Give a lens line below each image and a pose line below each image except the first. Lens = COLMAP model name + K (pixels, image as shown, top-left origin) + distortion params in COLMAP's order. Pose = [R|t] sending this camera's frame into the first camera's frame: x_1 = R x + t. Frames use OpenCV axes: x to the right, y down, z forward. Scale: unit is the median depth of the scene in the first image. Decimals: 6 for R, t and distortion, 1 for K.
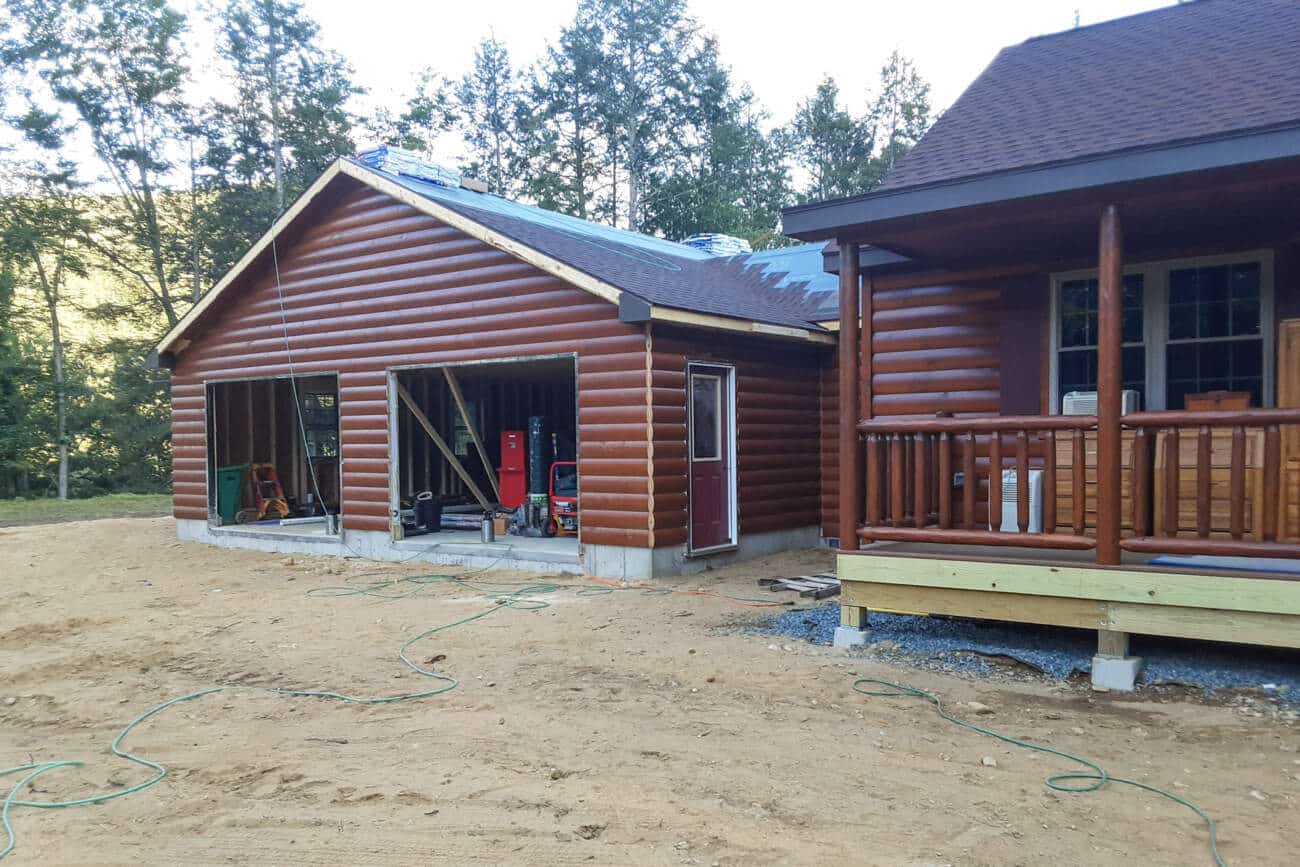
lens RADIAL K [[1075.9, 0, 648.7], [0, 1075.9, 457.4], [0, 0, 1]] dist [0.127745, -0.189592]
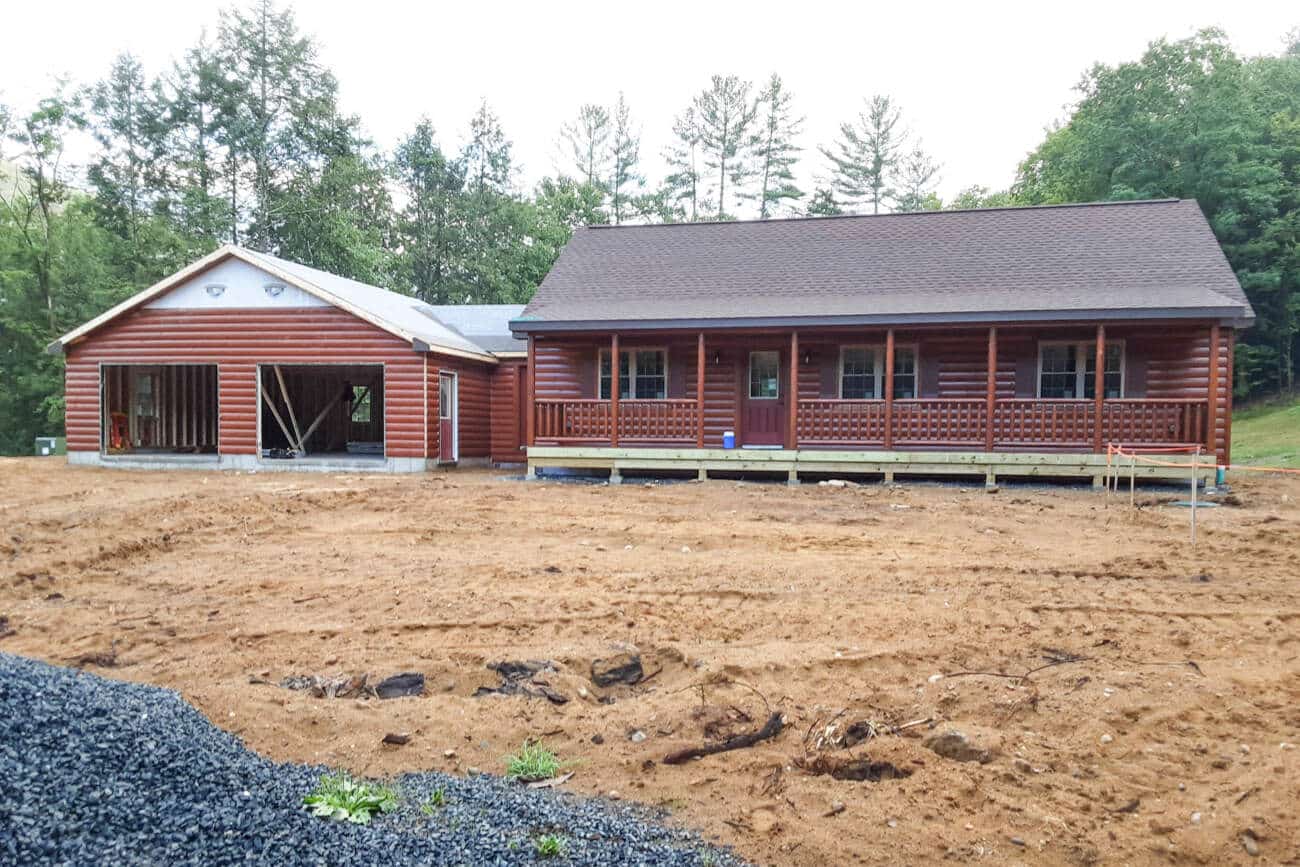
lens RADIAL K [[1075.9, 0, 648.7], [0, 1075.9, 457.4], [0, 0, 1]] dist [0.127745, -0.189592]
pose [[0.921146, 0.017901, 0.388805, -0.082729], [-0.018581, 0.999825, -0.002010, 0.015648], [-0.388773, -0.005373, 0.921318, -0.222091]]
